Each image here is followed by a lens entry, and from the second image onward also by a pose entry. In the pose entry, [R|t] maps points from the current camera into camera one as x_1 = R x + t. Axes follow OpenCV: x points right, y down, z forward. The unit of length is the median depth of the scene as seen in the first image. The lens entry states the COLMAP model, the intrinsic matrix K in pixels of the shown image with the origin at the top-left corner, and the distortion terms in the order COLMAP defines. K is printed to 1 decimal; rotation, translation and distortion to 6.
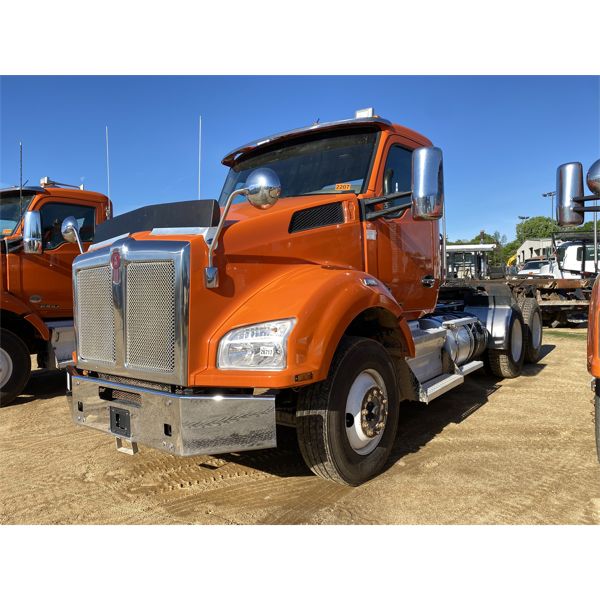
lens RADIAL K [[465.5, 0, 301.0], [0, 465.5, 289.6], [0, 0, 1]] dist [0.000197, -0.000489]
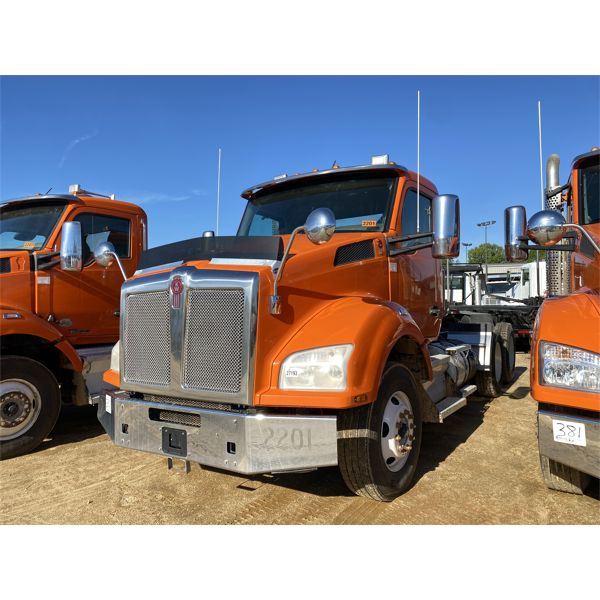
lens RADIAL K [[458.1, 0, 308.5], [0, 458.1, 282.4], [0, 0, 1]] dist [-0.004254, -0.002494]
pose [[0.993342, 0.028639, 0.111585, -0.191848], [-0.020554, 0.997124, -0.072947, -0.002282], [-0.113353, 0.070167, 0.991074, -0.065969]]
